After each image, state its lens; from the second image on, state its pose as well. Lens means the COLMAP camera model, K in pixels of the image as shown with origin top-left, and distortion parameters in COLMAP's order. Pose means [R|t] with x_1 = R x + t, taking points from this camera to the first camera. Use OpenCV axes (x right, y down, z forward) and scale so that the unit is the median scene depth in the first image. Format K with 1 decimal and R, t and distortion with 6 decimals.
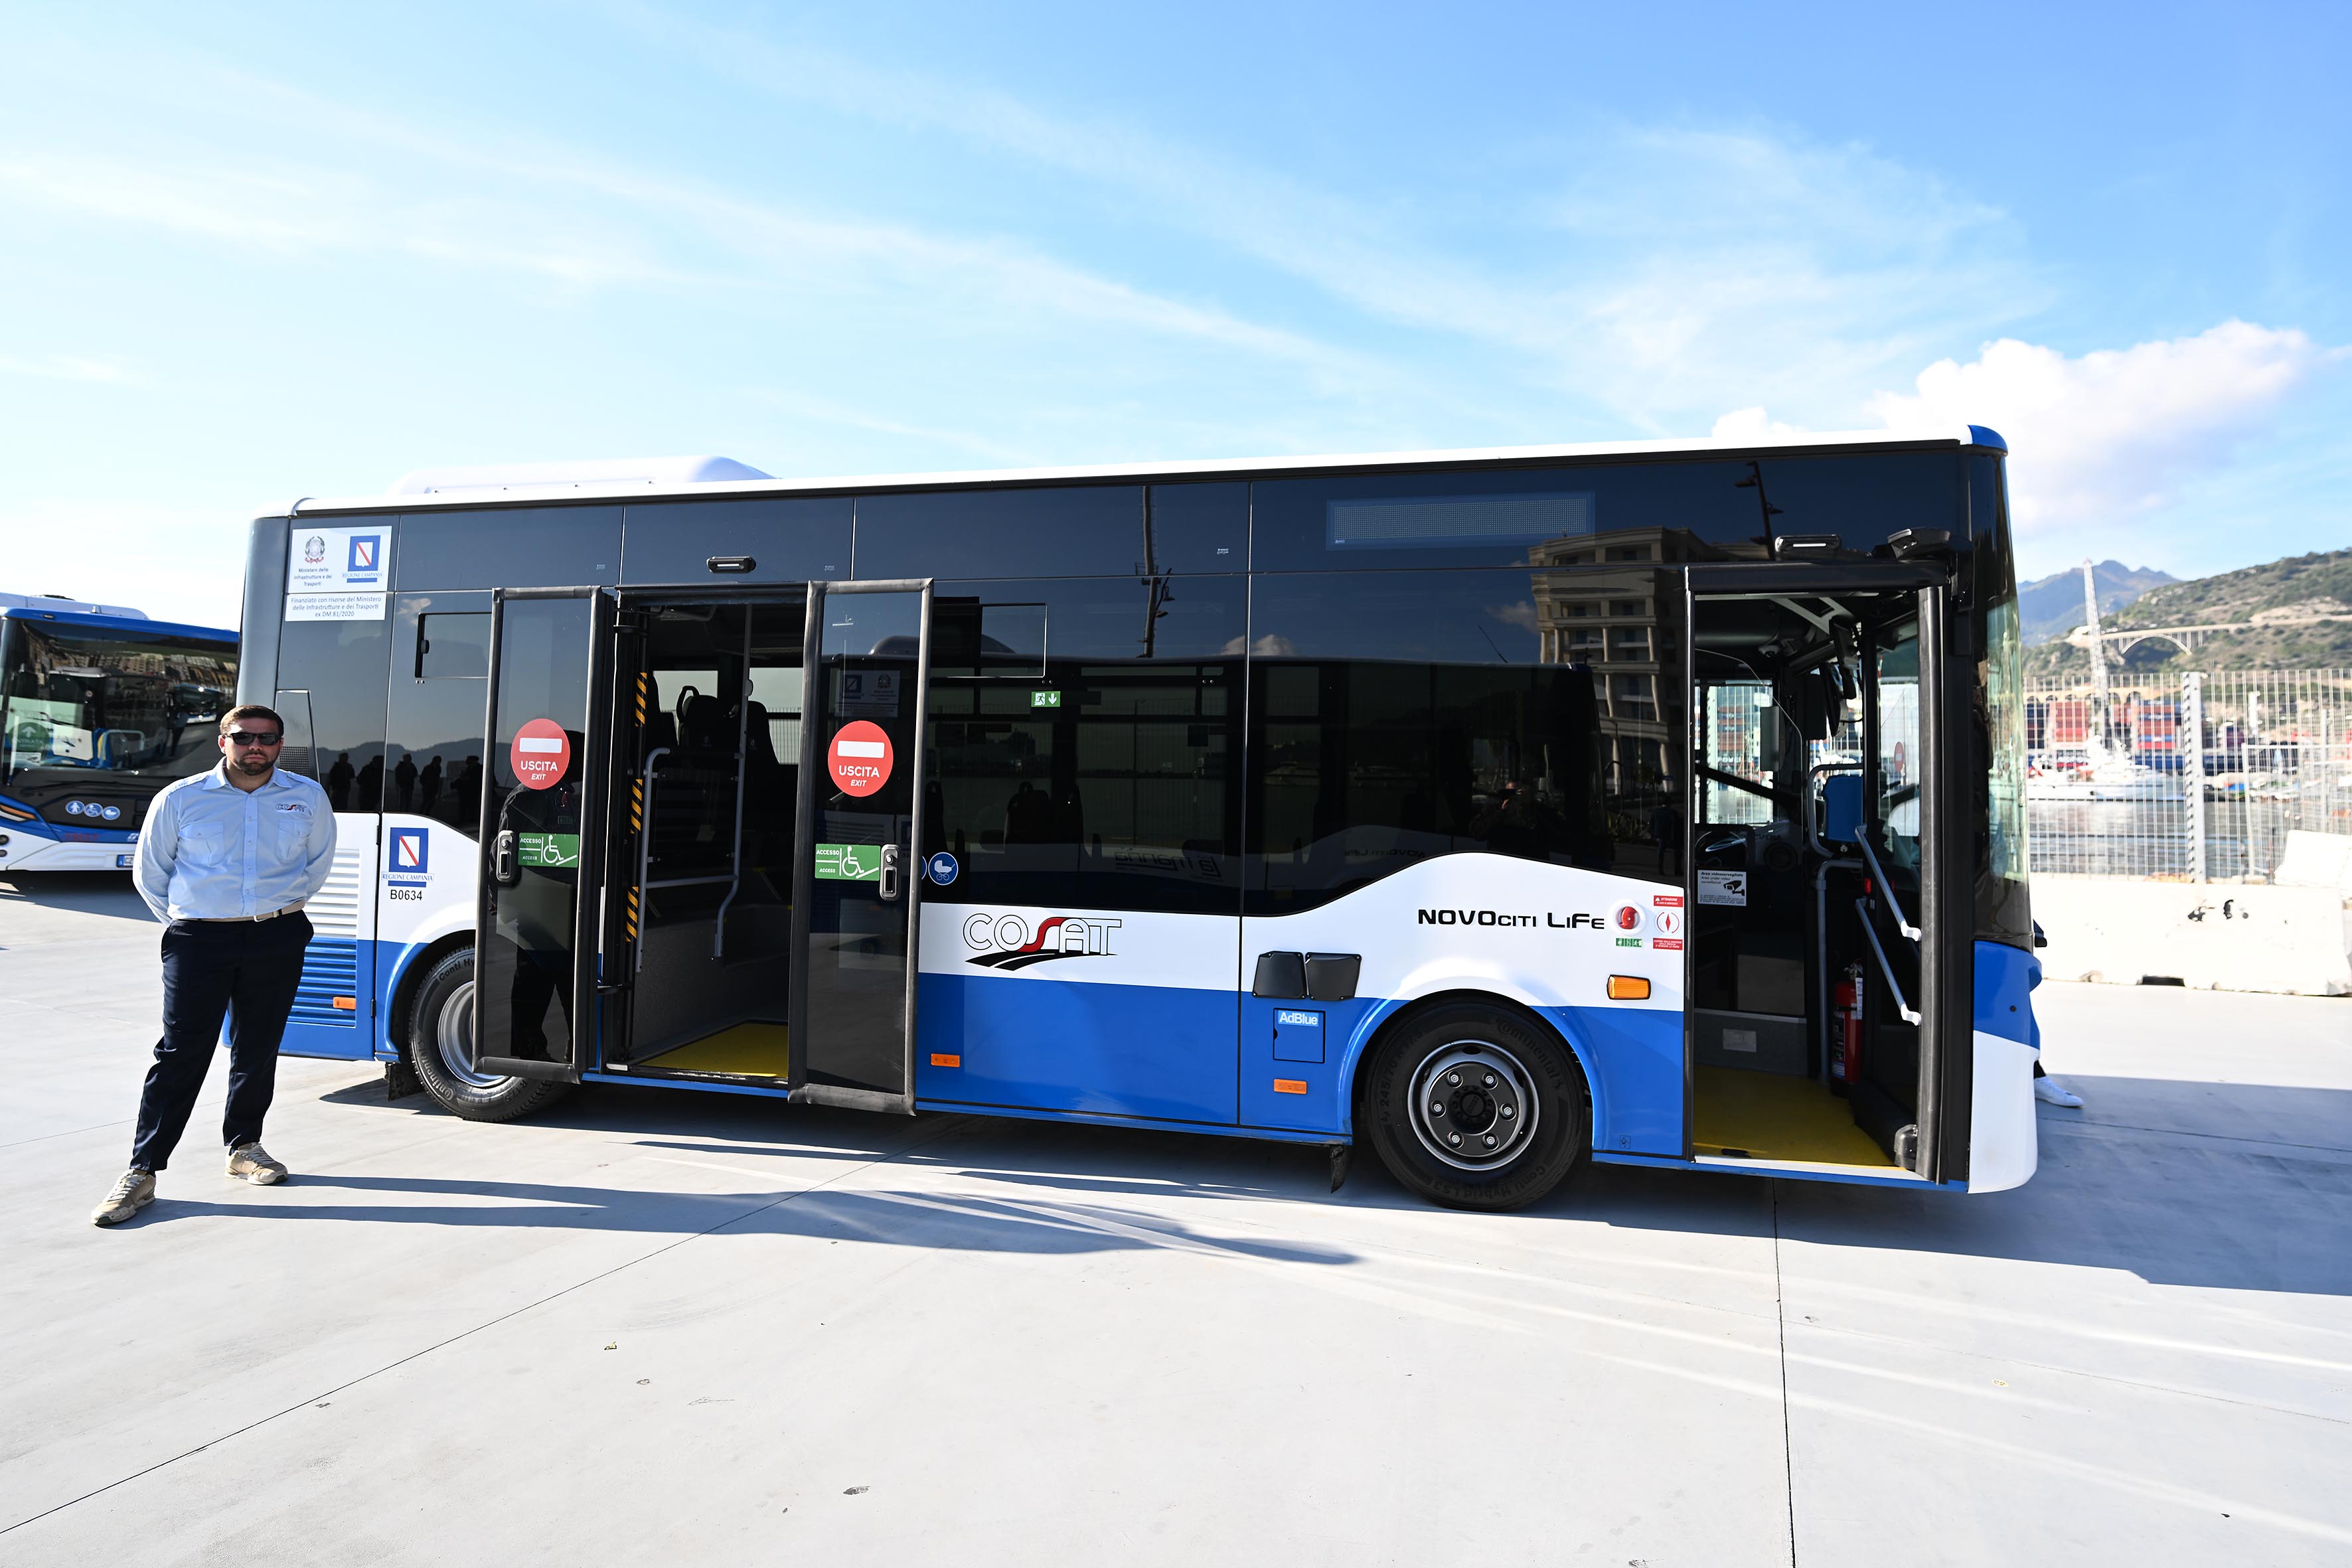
lens RADIAL K [[1191.3, 0, 1244.4], [0, 1191.3, 736.8], [0, 0, 1]] dist [-0.002533, -0.001874]
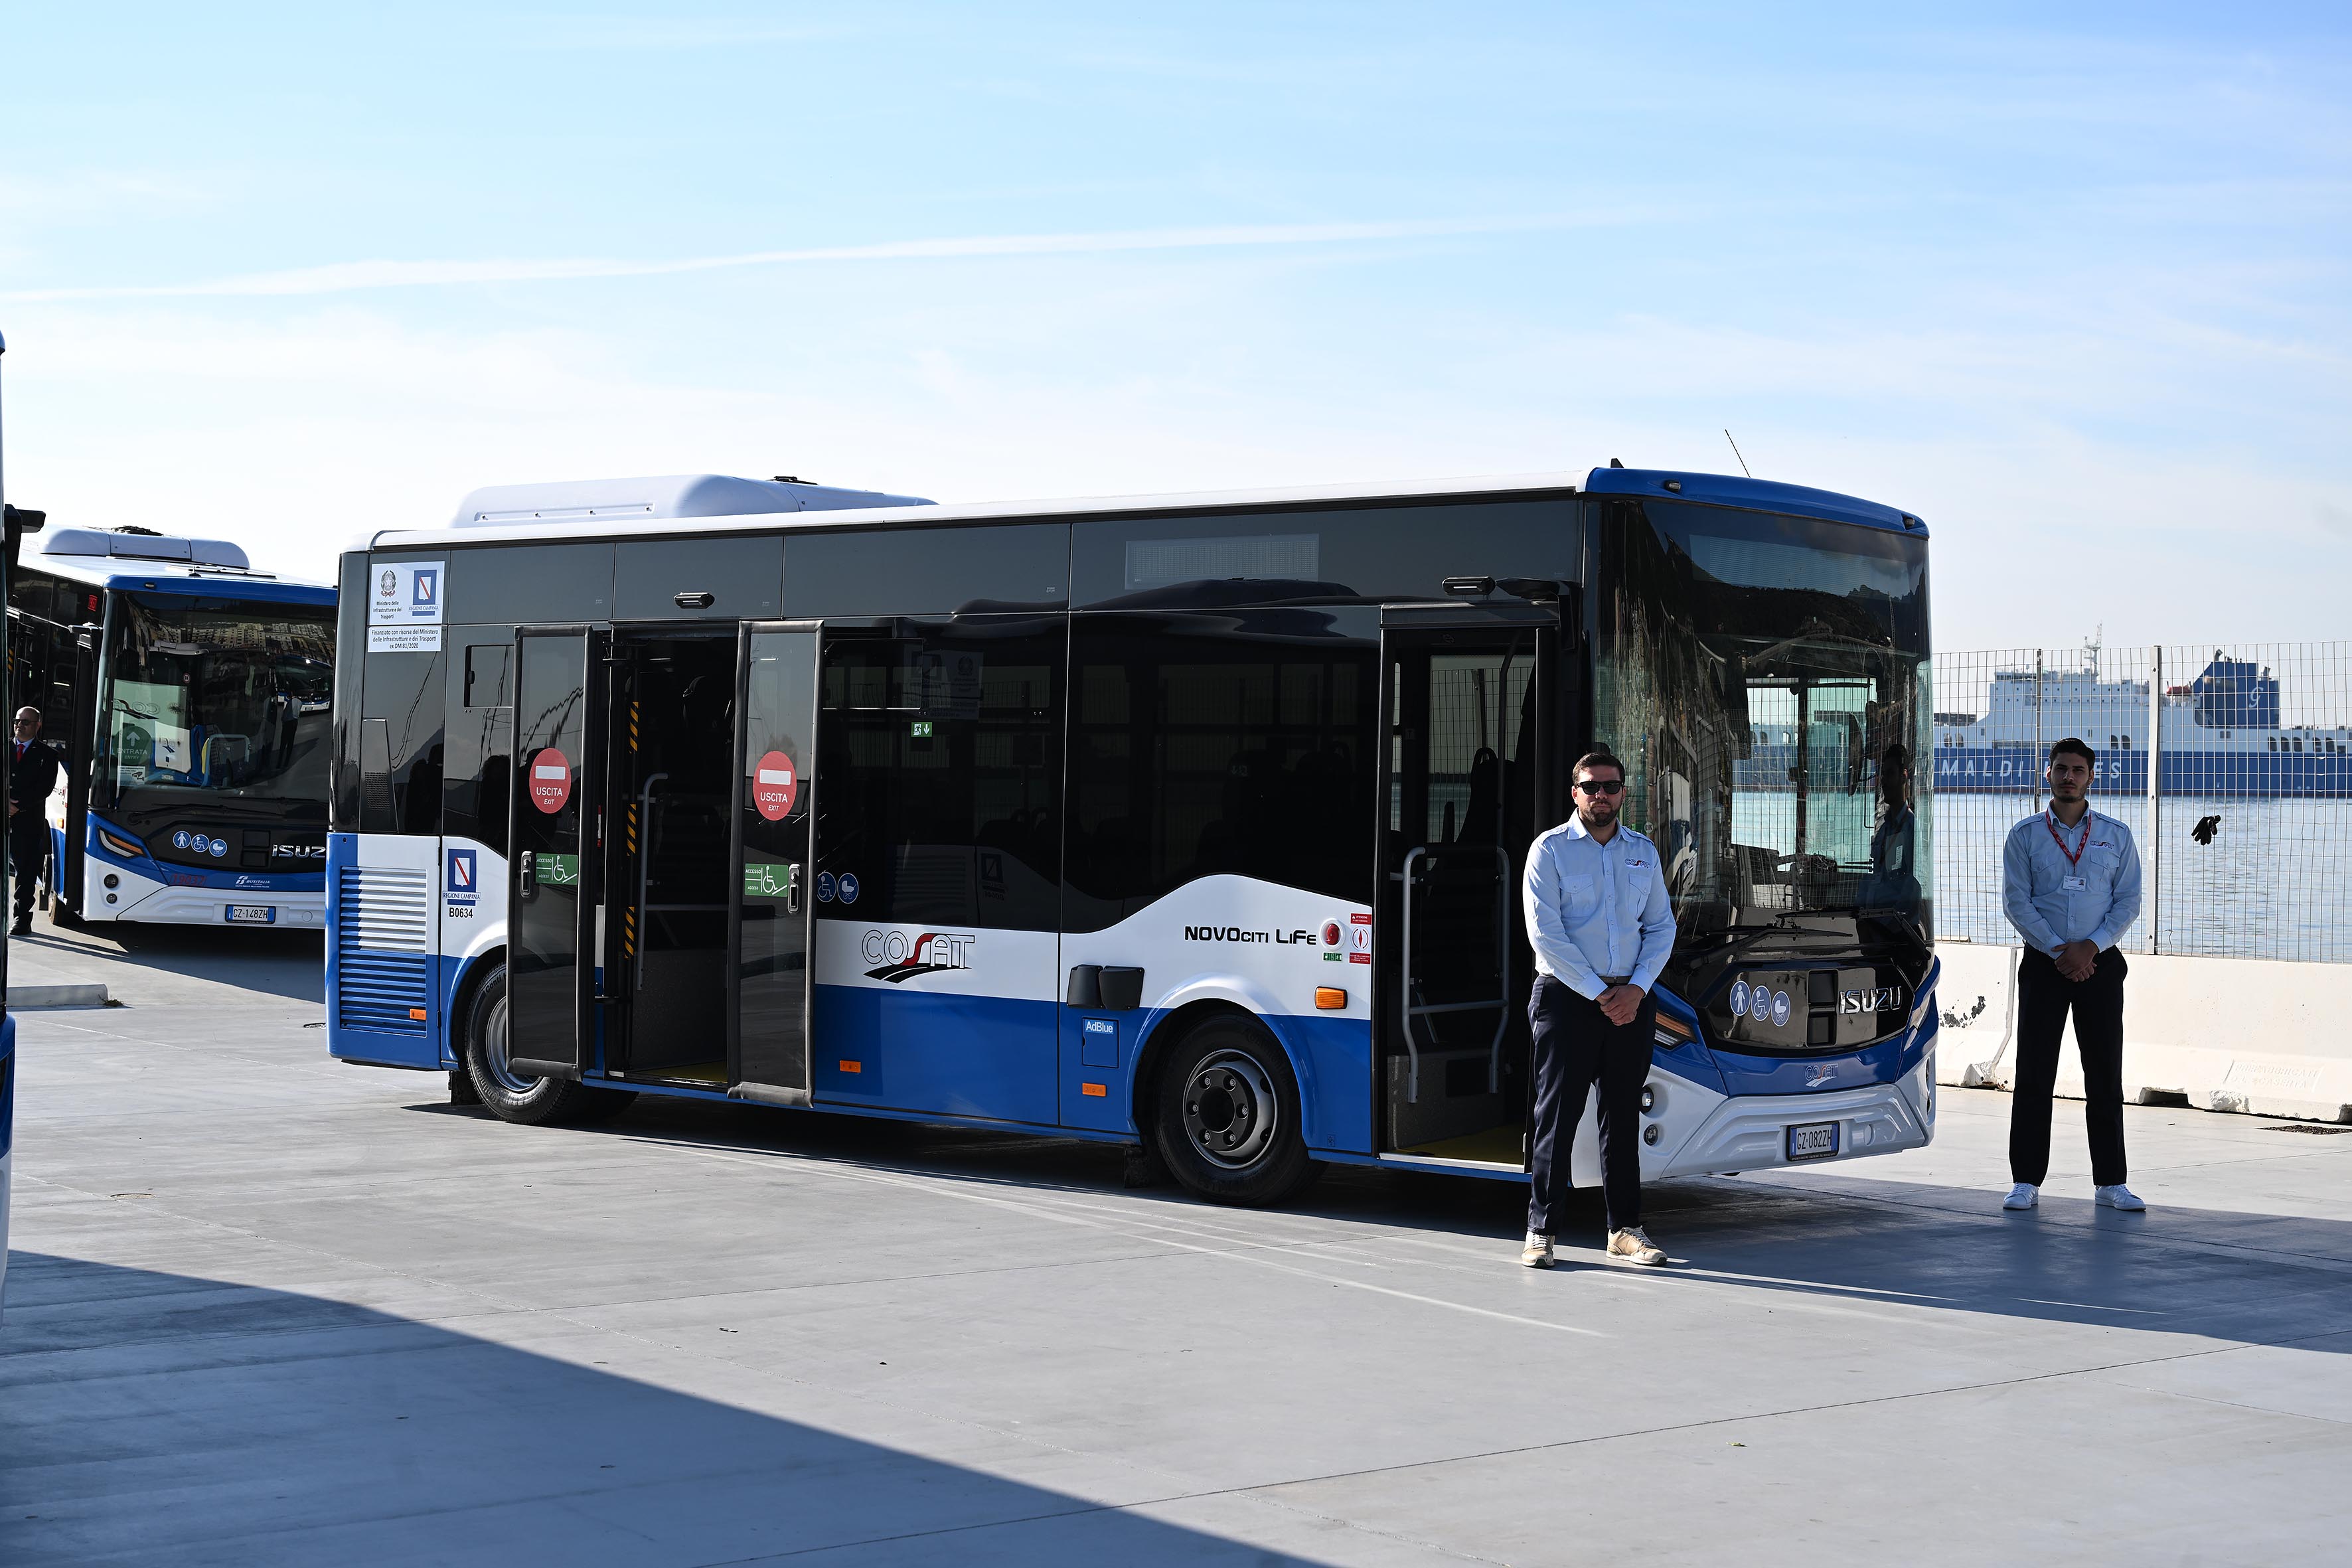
lens RADIAL K [[3420.2, 0, 1161.3], [0, 3420.2, 780.0], [0, 0, 1]] dist [-0.029175, 0.000000]
pose [[0.887357, -0.001840, -0.461079, 1.331664], [0.015776, 0.999528, 0.026372, -0.059258], [0.460813, -0.030675, 0.886967, -1.497194]]
